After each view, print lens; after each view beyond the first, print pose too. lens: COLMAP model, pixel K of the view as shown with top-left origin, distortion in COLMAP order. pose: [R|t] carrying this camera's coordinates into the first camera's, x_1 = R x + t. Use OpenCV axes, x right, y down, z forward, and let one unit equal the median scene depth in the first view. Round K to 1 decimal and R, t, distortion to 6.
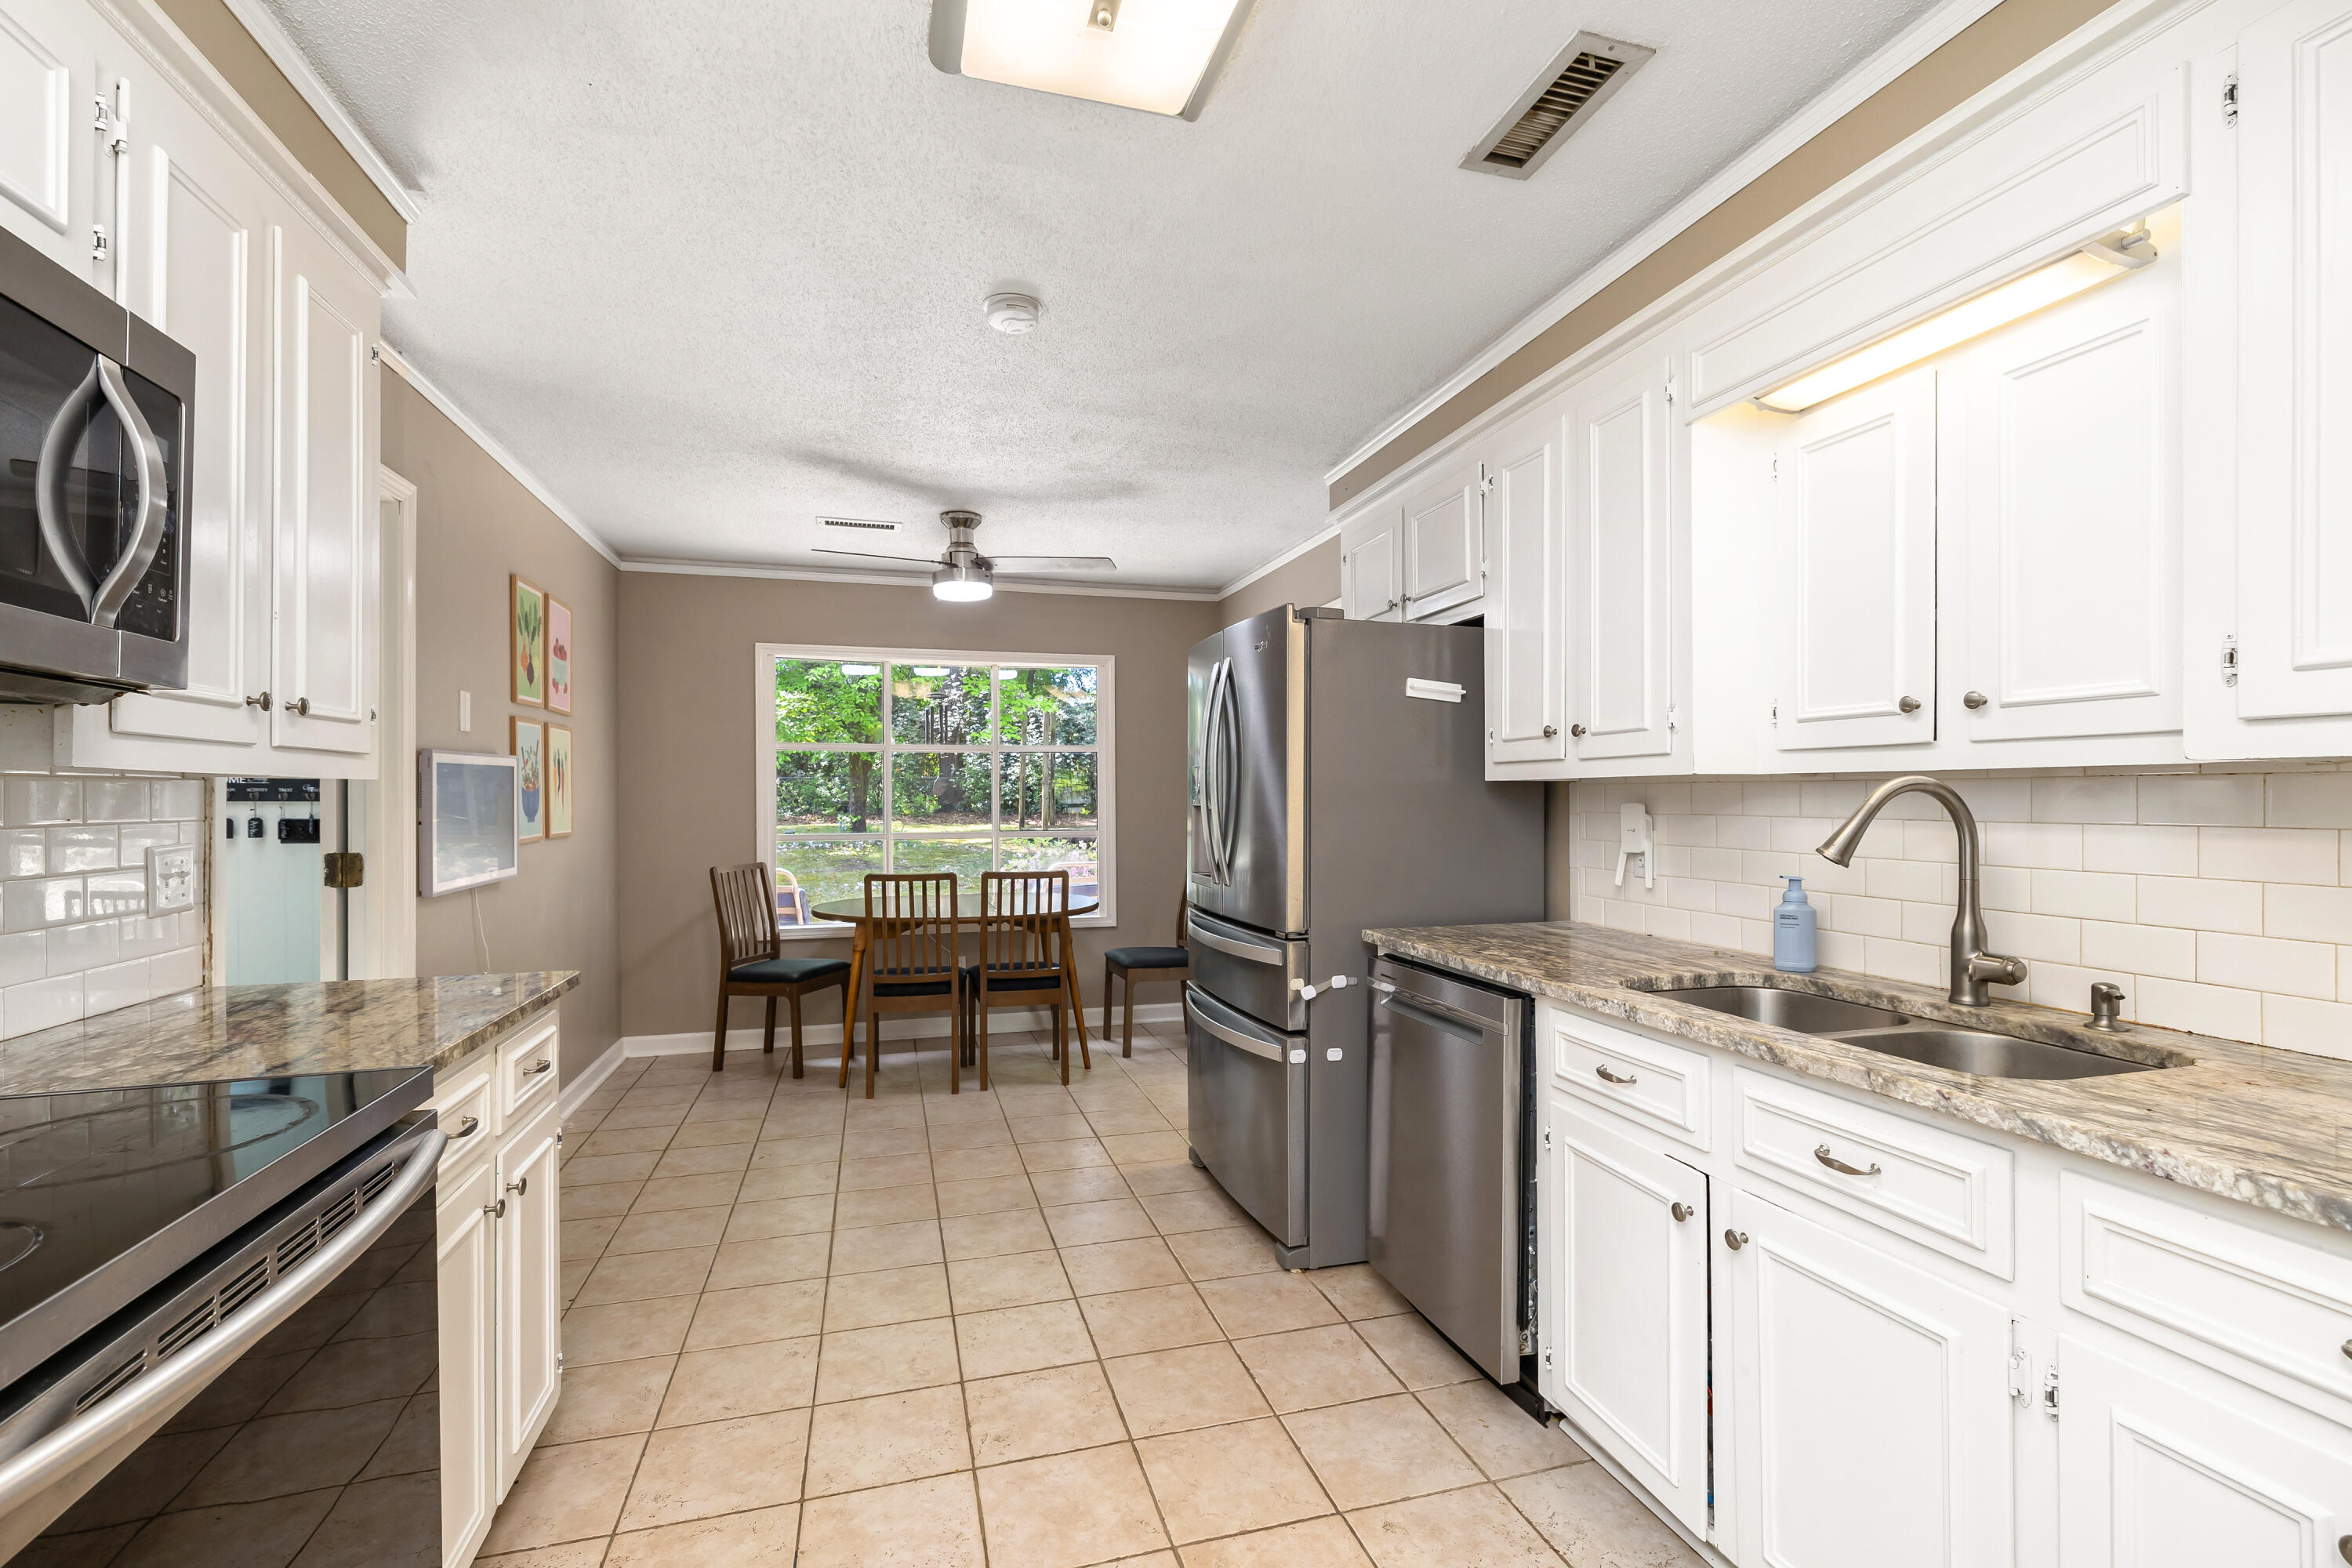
lens RADIAL K [[1034.6, 0, 1175.0], [0, 1034.6, 783.1], [0, 0, 1]] dist [0.004838, 0.000728]
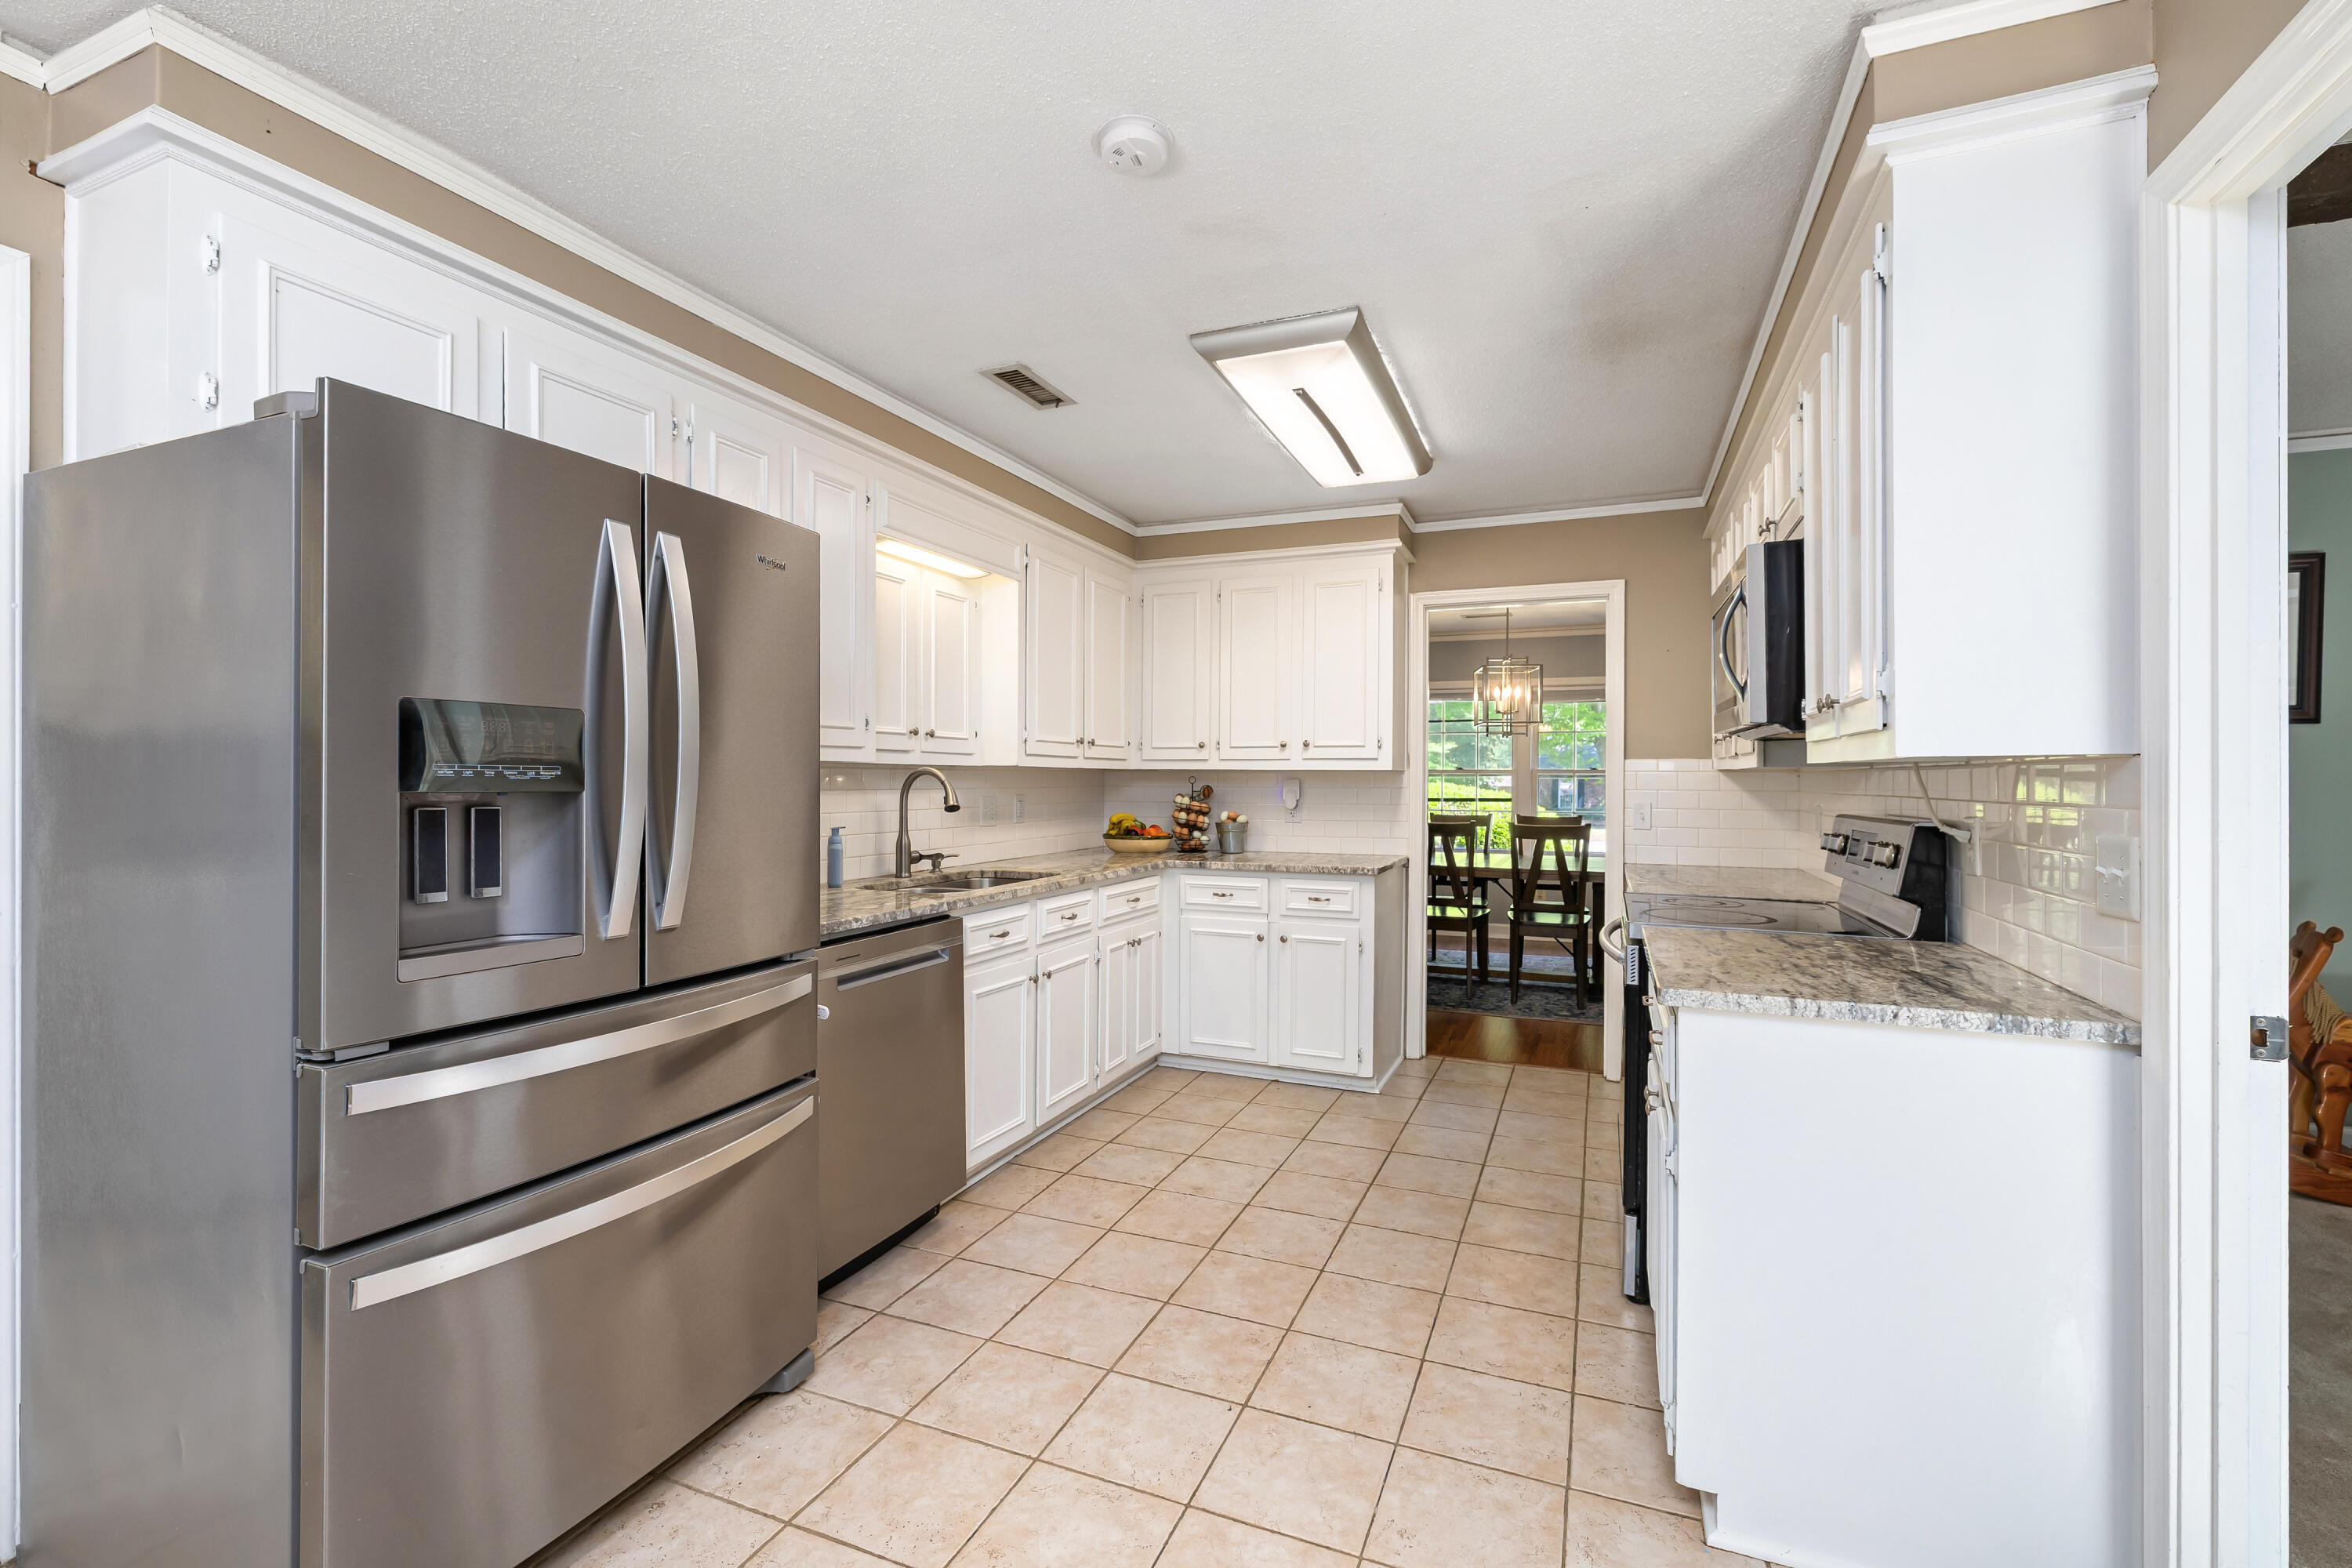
lens RADIAL K [[1034.6, 0, 1173.4], [0, 1034.6, 751.6], [0, 0, 1]] dist [0.004838, 0.000728]
pose [[-0.779820, 0.013244, 0.625864, -0.873224], [-0.011974, 0.999278, -0.036065, 0.026864], [-0.625890, -0.035618, -0.779098, 2.089261]]
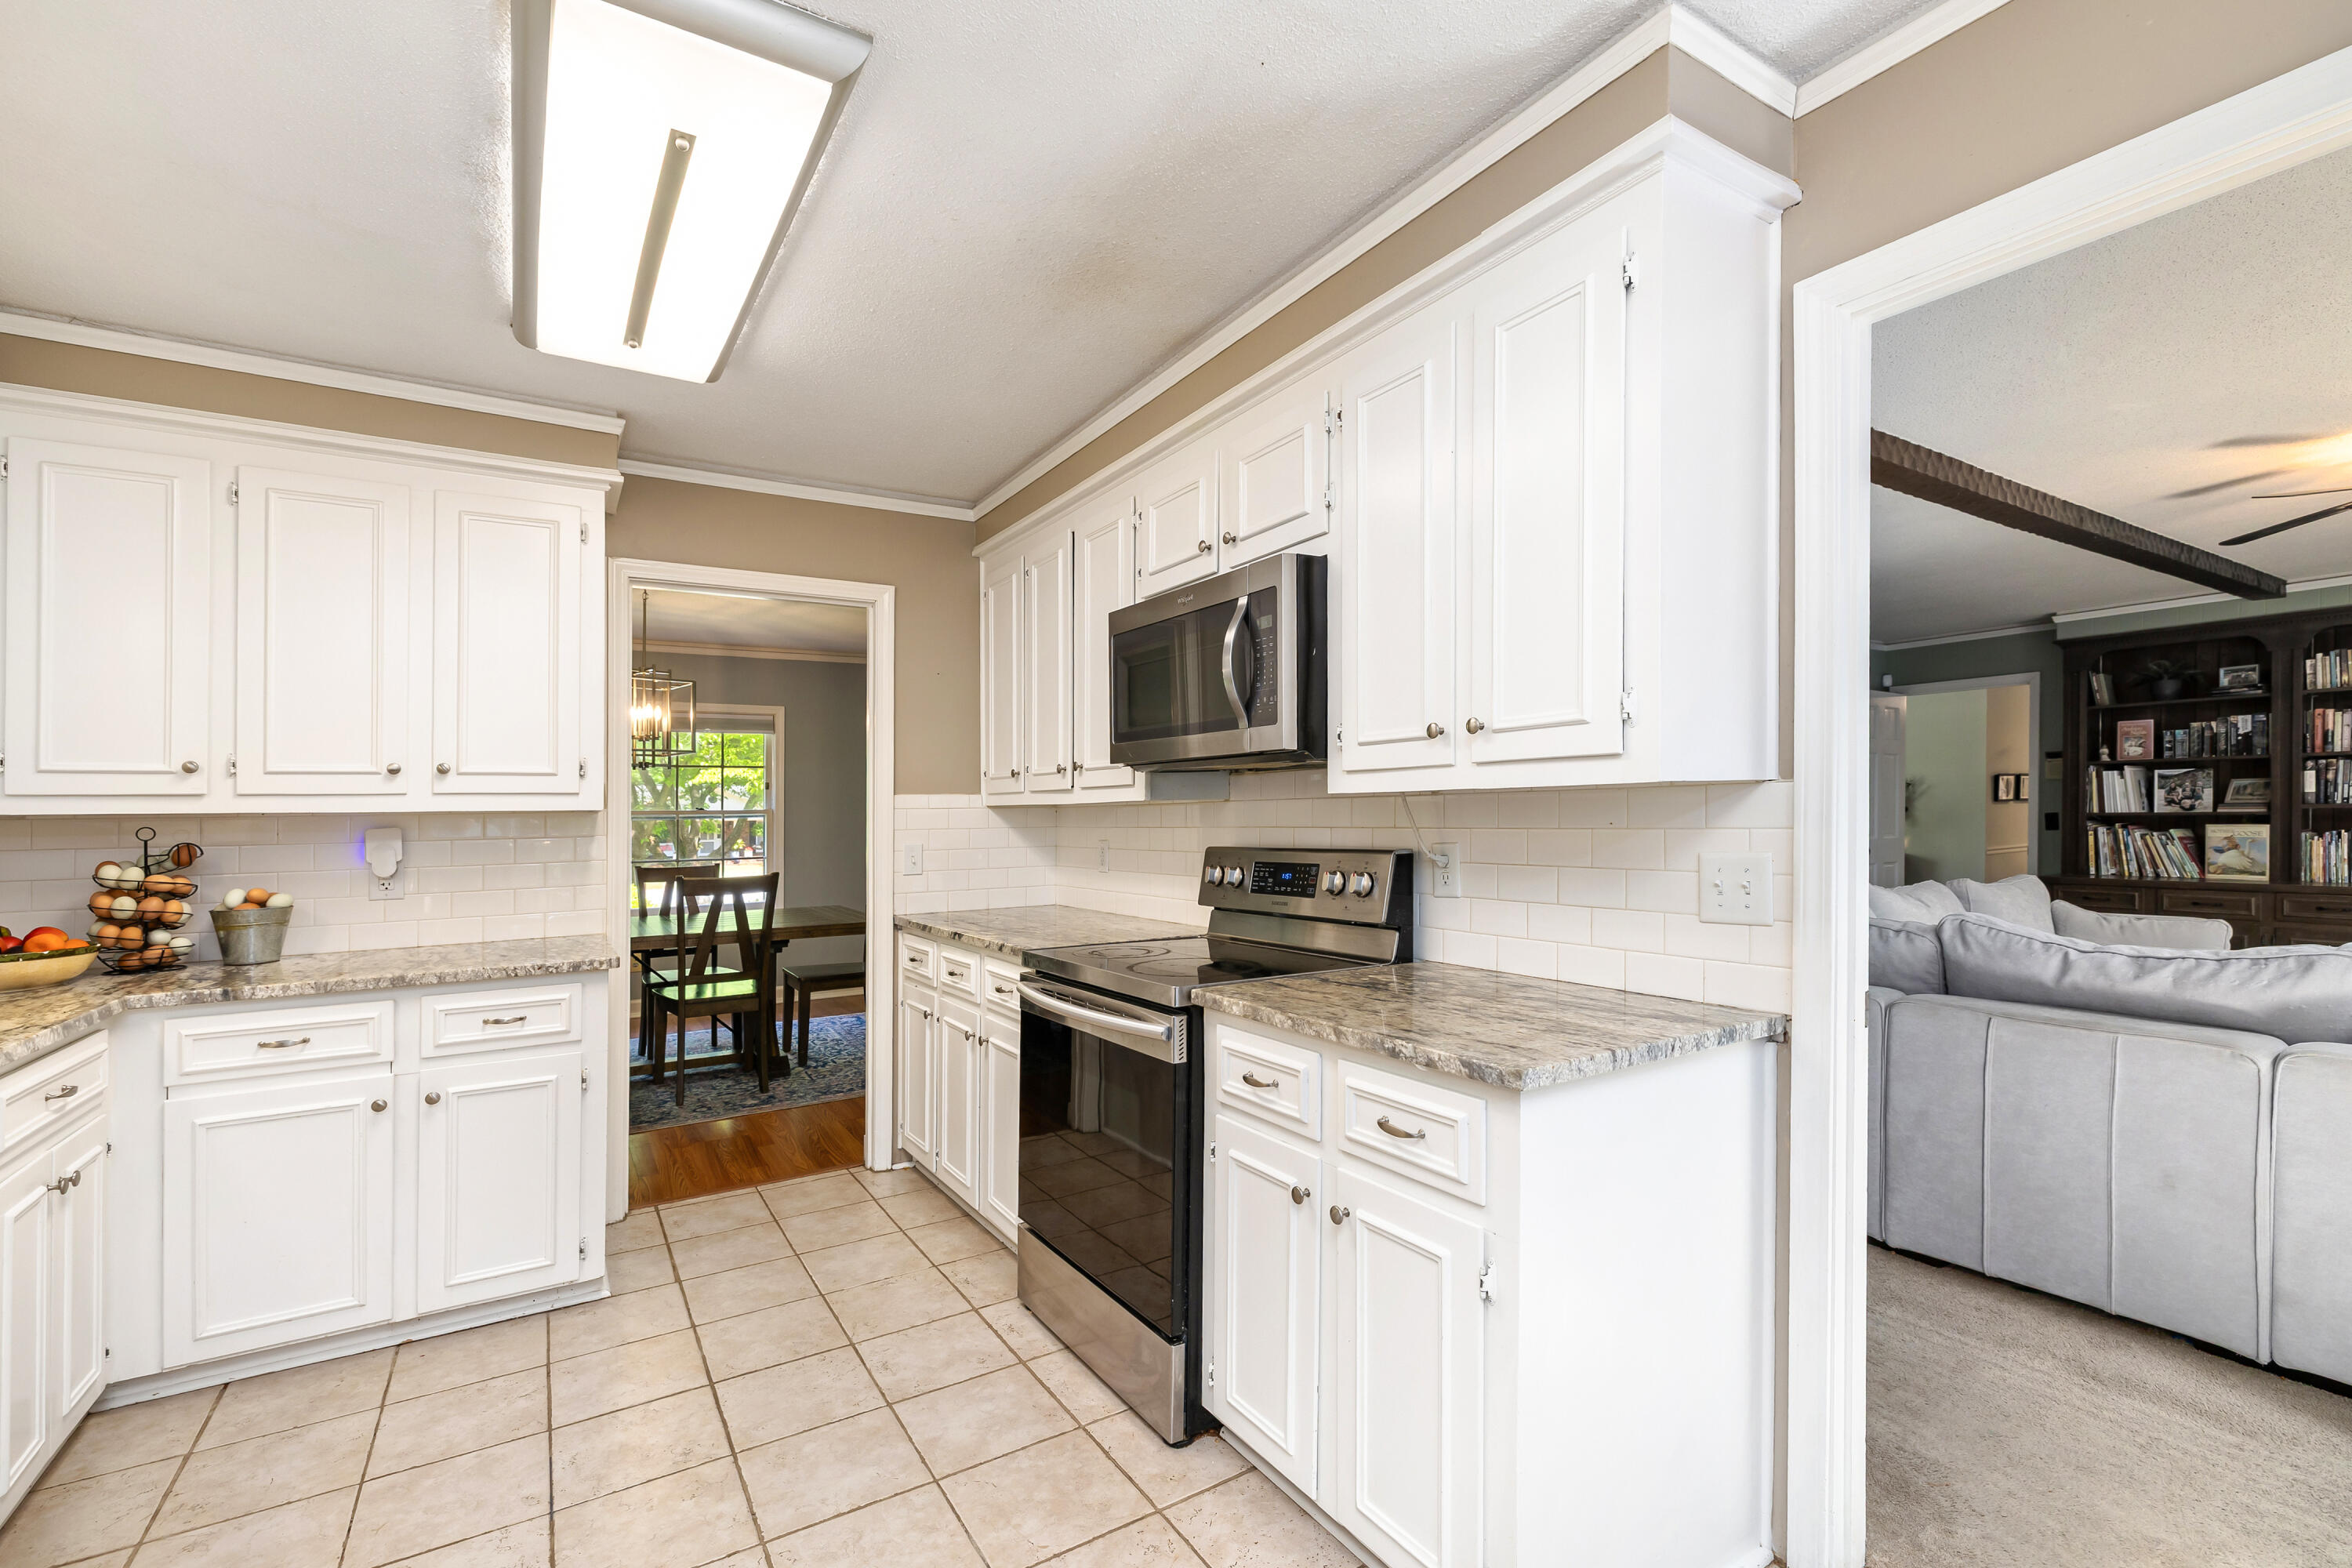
lens RADIAL K [[1034.6, 0, 1198.5], [0, 1034.6, 801.7], [0, 0, 1]] dist [0.004838, 0.000728]
pose [[-0.958184, 0.012227, -0.285890, -0.231833], [0.019858, 0.999519, -0.023807, 0.021422], [0.285462, -0.028489, -0.957967, 1.747880]]
